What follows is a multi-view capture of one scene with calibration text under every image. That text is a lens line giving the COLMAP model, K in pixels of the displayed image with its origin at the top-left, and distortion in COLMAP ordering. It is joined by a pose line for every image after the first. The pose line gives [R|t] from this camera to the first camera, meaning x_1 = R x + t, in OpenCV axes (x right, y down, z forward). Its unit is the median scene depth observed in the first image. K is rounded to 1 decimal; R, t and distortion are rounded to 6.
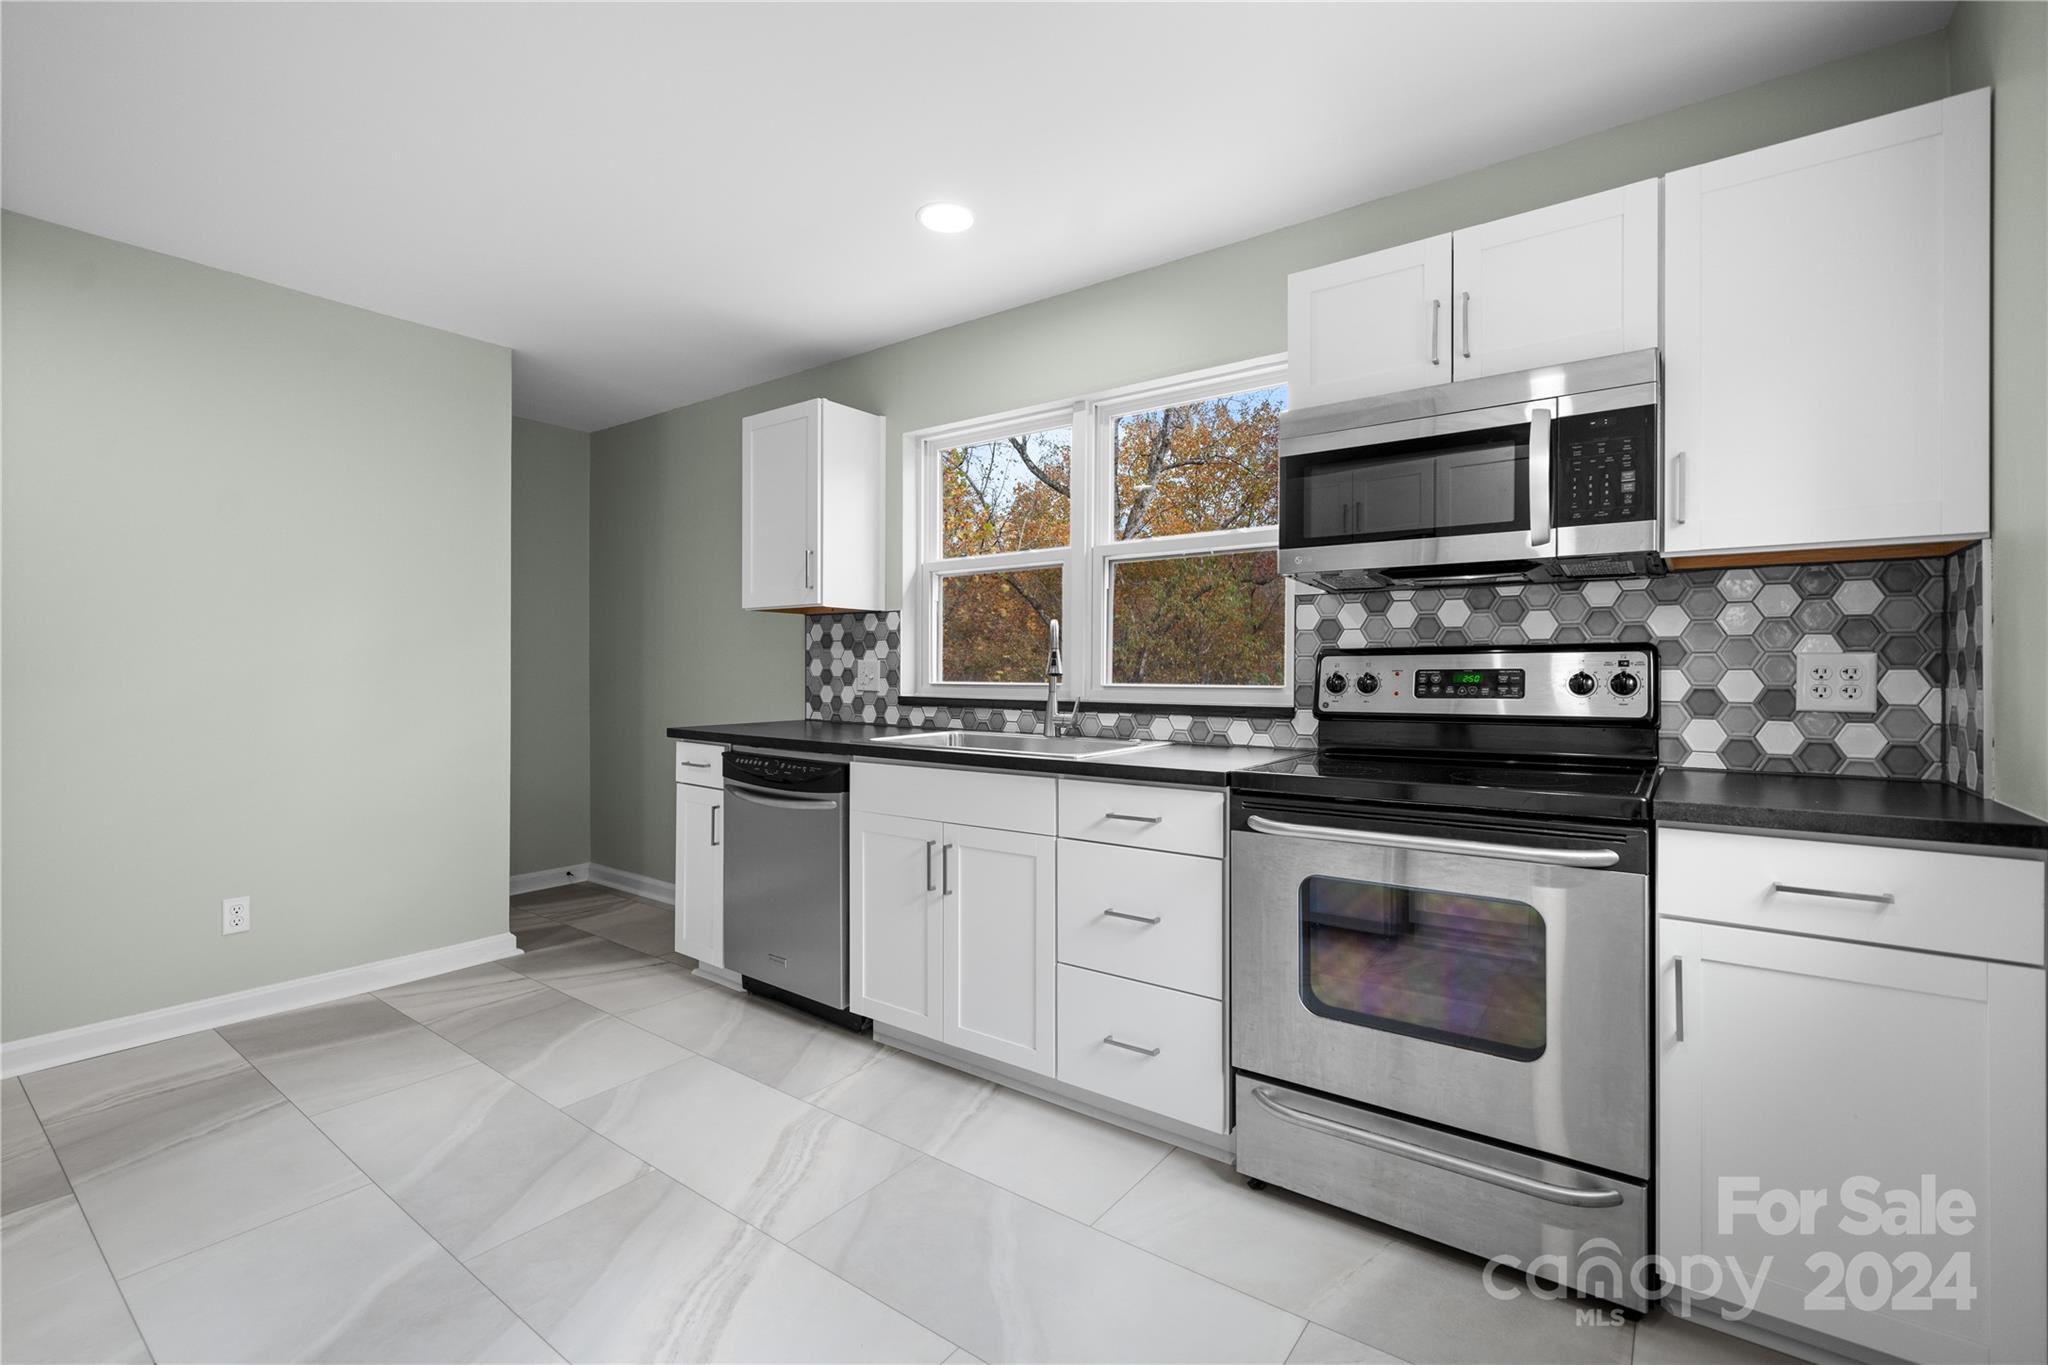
lens RADIAL K [[896.2, 0, 1017.4], [0, 896.2, 669.9], [0, 0, 1]] dist [-0.000225, -0.000019]
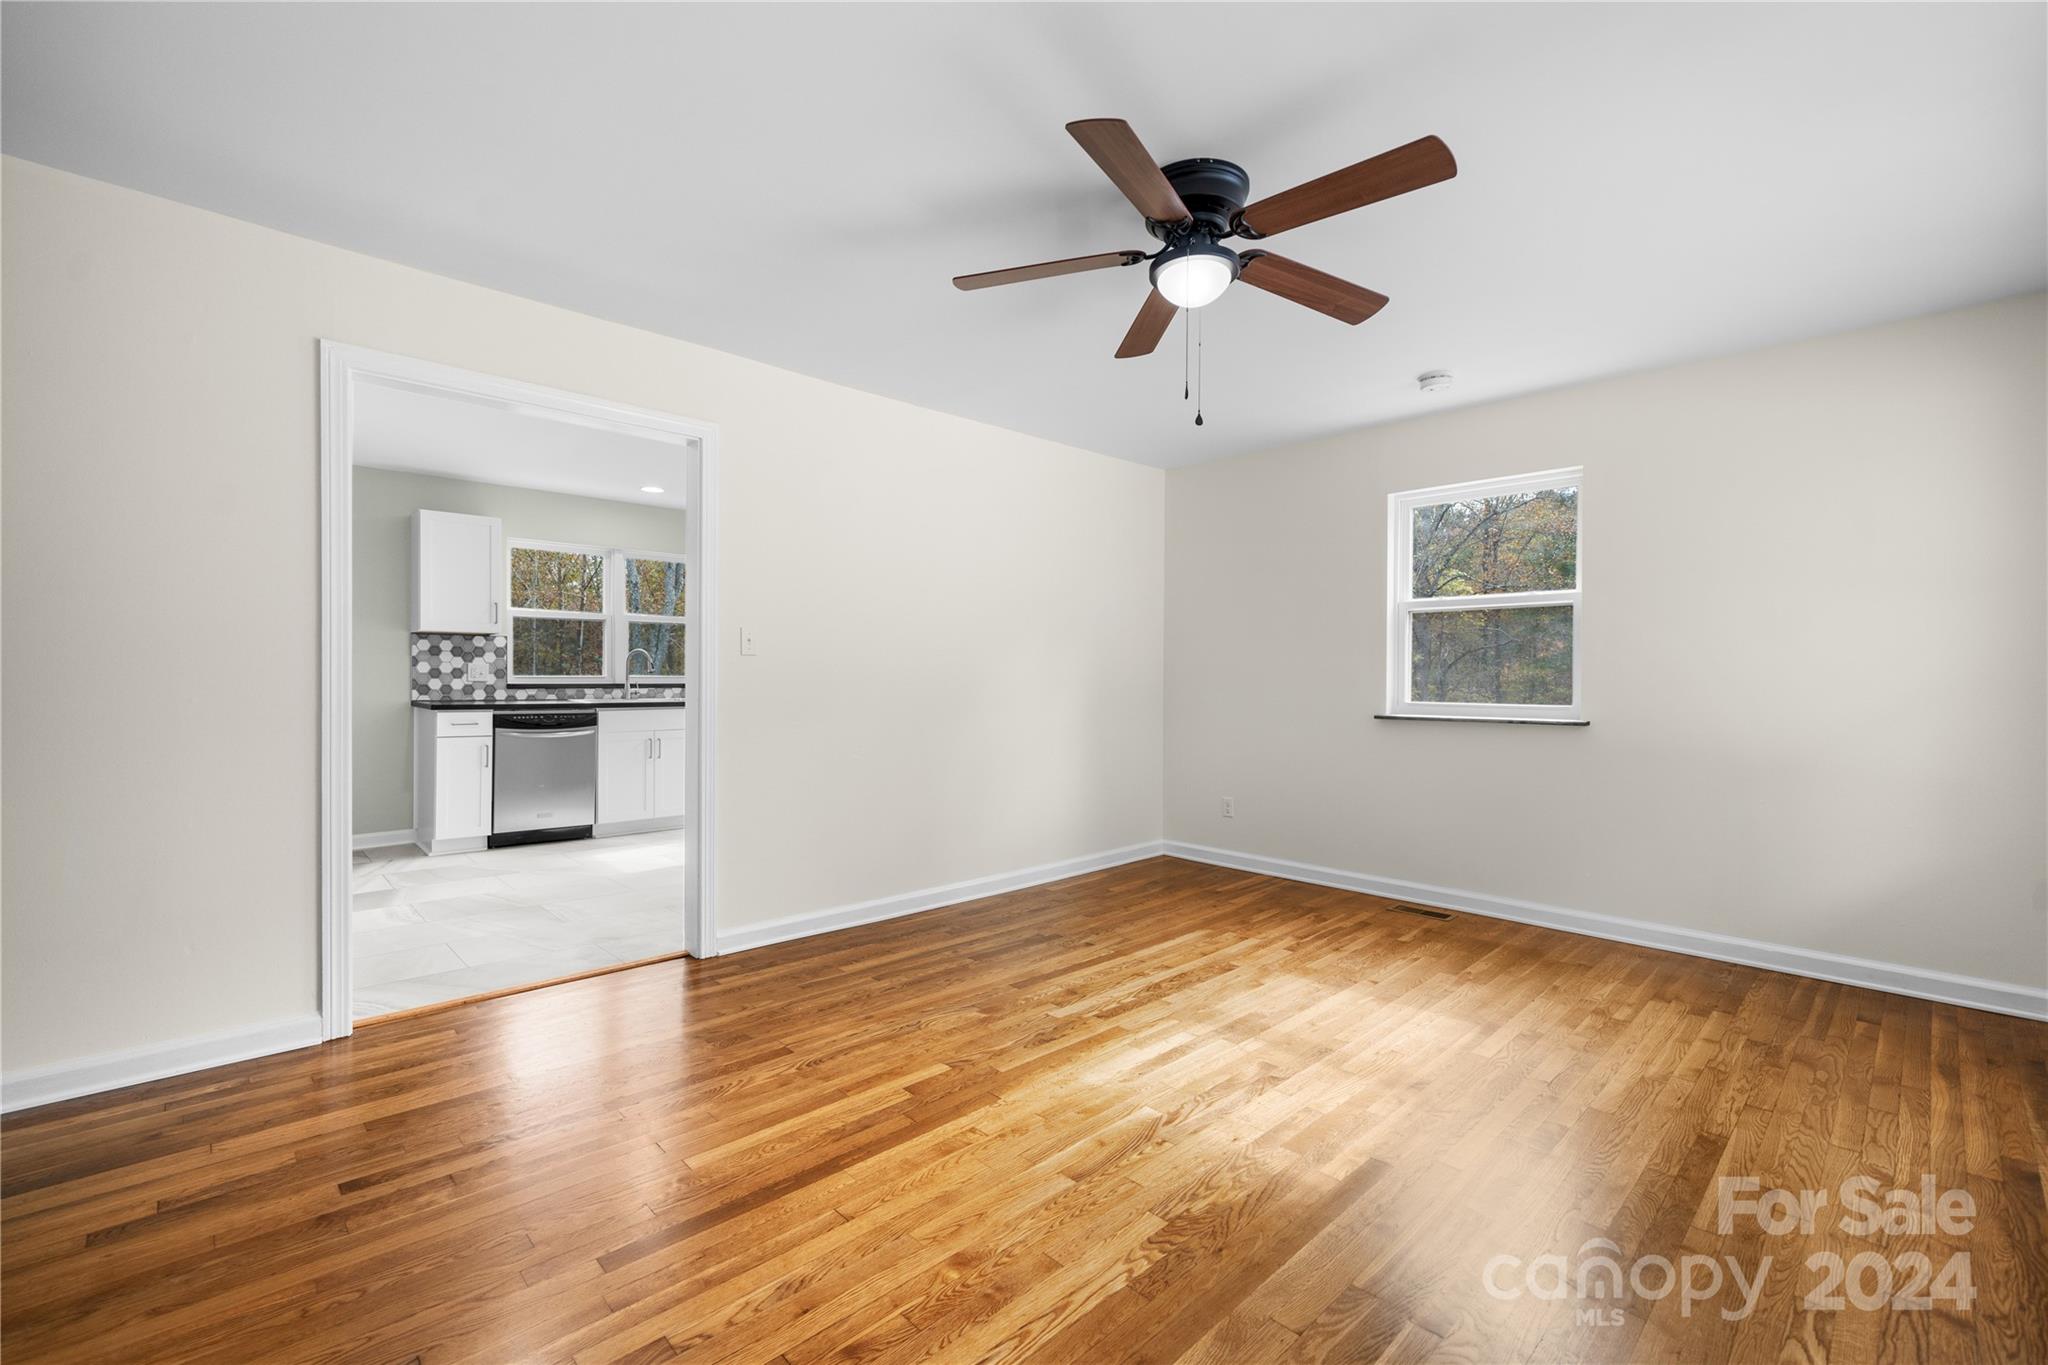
lens RADIAL K [[868.2, 0, 1024.0], [0, 868.2, 682.5], [0, 0, 1]] dist [-0.003577, -0.000240]
pose [[0.165142, -0.013485, 0.986178, -1.884487], [-0.007635, 0.999859, 0.014951, -0.008102], [-0.986240, -0.009999, 0.165016, -0.349202]]
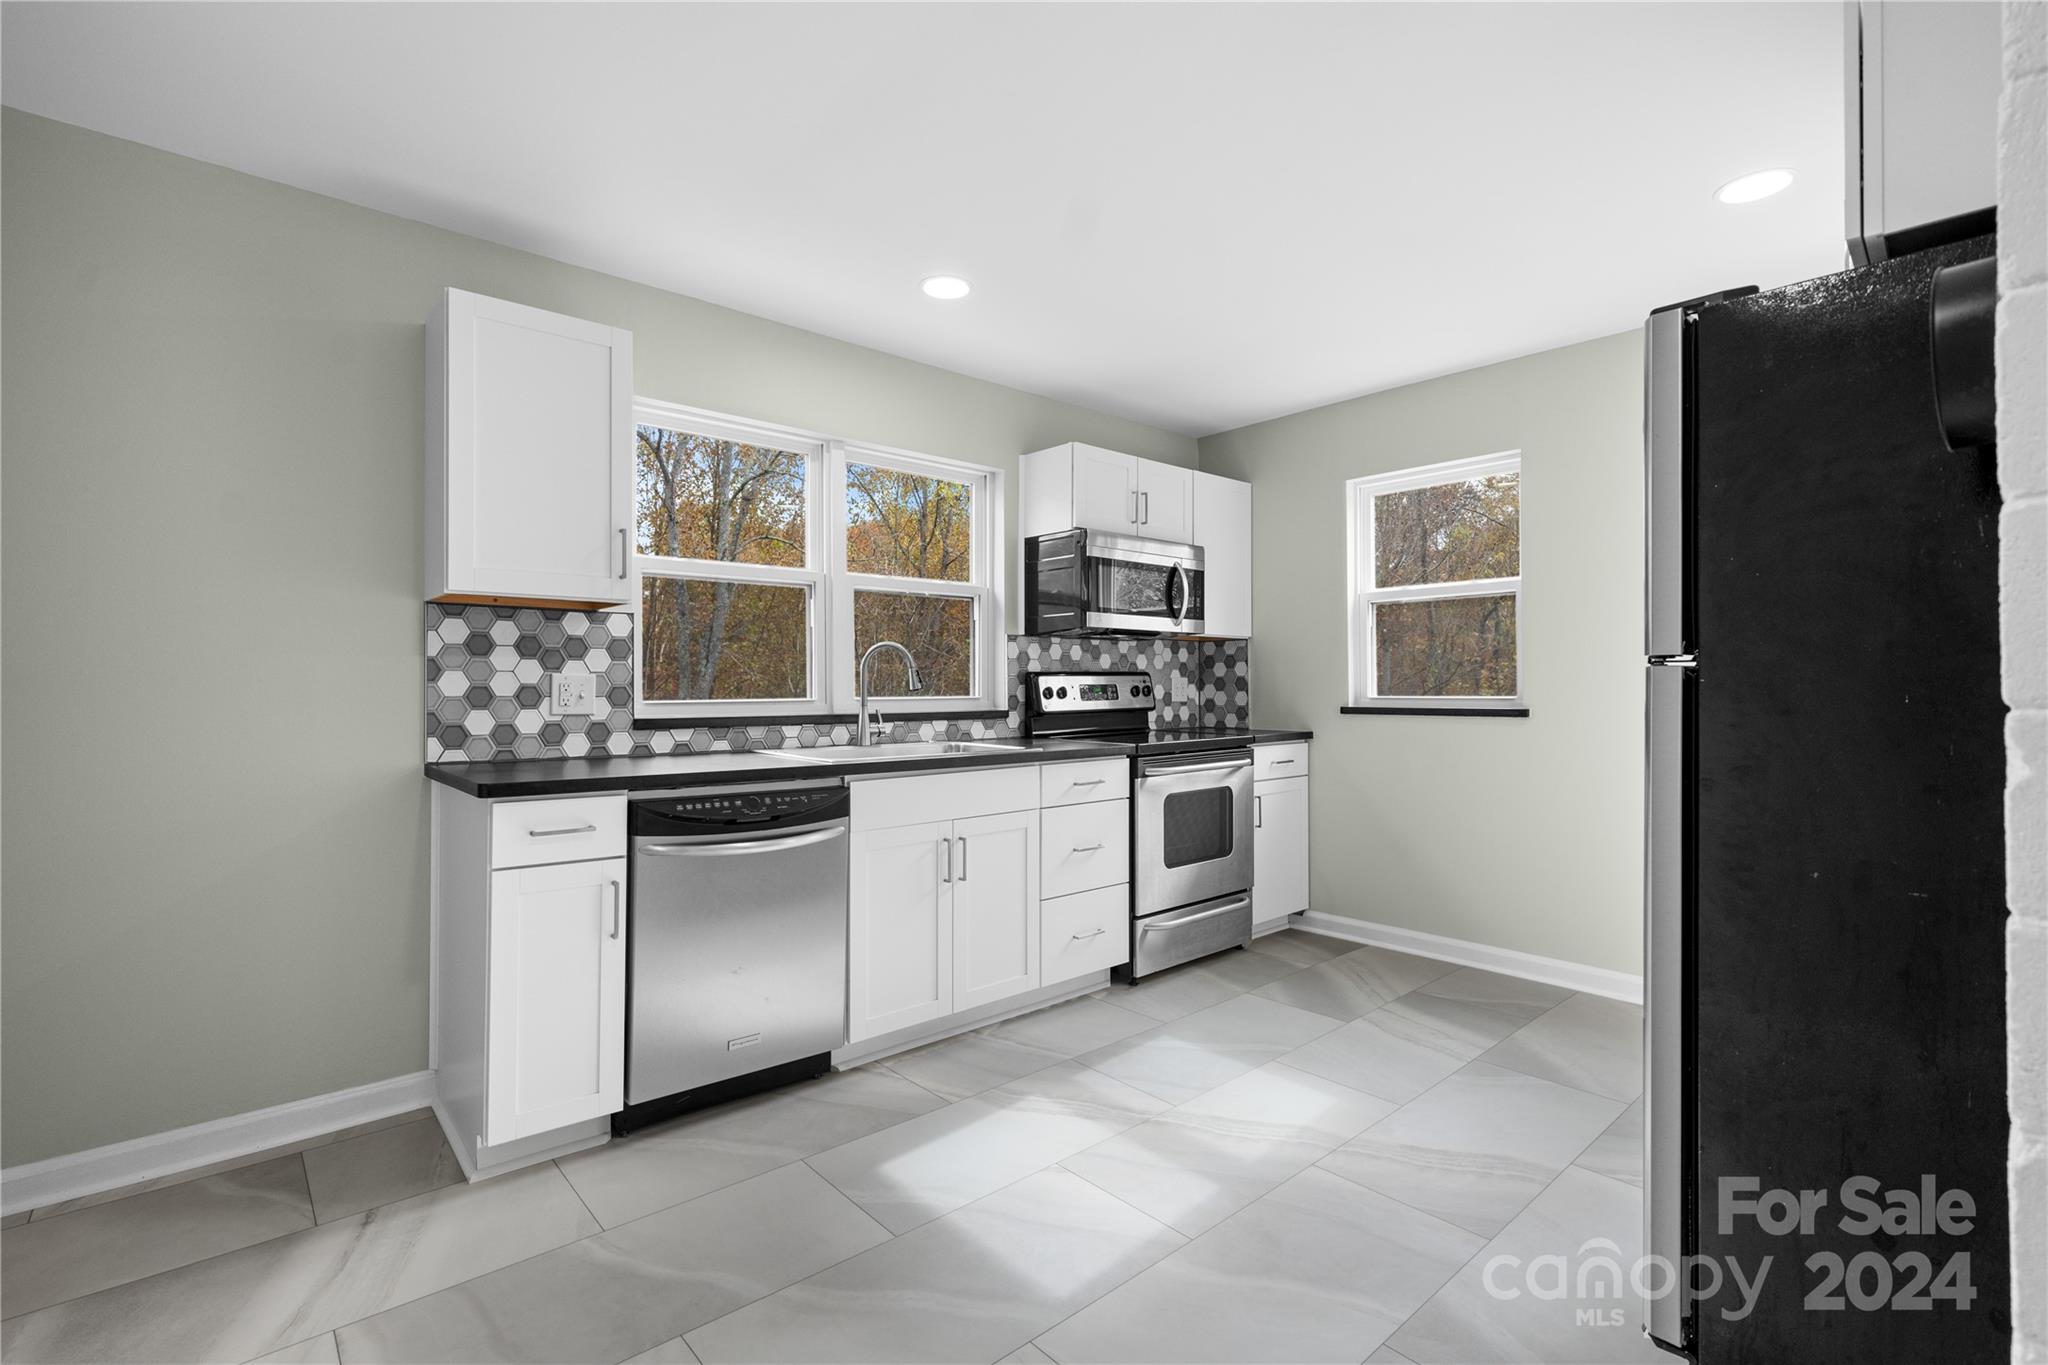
lens RADIAL K [[921.2, 0, 1024.0], [0, 921.2, 682.5], [0, 0, 1]] dist [0.001993, 0.000156]
pose [[0.207404, -0.000017, 0.978255, -0.981390], [0.001536, 0.999999, -0.000308, -0.003164], [-0.978254, 0.001566, 0.207404, 0.541694]]
